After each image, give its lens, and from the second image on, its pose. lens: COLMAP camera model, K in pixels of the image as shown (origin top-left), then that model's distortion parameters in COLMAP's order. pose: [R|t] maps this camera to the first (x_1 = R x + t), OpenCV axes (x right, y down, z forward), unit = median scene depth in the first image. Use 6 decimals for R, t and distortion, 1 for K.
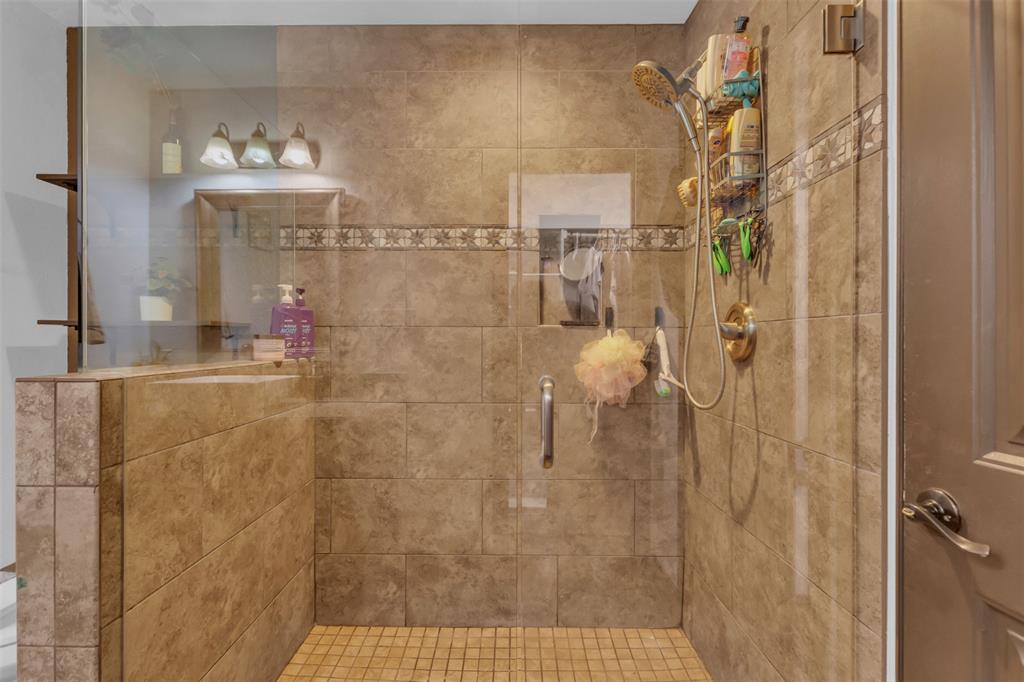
lens RADIAL K [[471.7, 0, 512.0], [0, 471.7, 341.0], [0, 0, 1]] dist [0.012539, -0.014869]
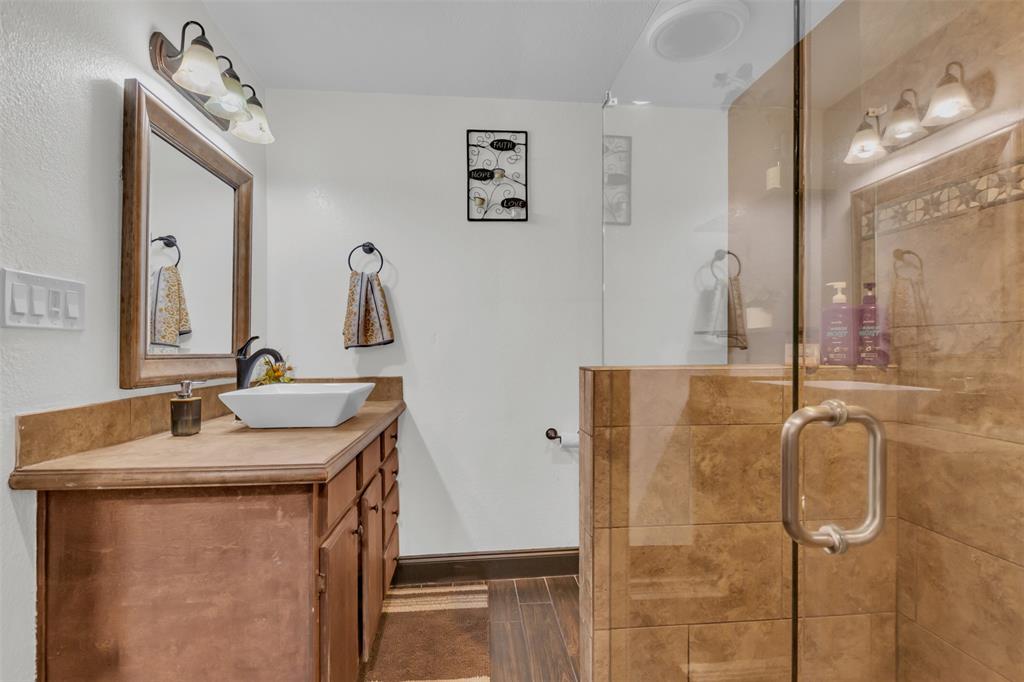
lens RADIAL K [[471.7, 0, 512.0], [0, 471.7, 341.0], [0, 0, 1]] dist [0.012539, -0.014869]
pose [[0.064368, -0.014027, -0.997828, 0.337186], [0.003166, 0.999899, -0.013852, 0.002048], [0.997921, -0.002268, 0.064406, 0.297286]]
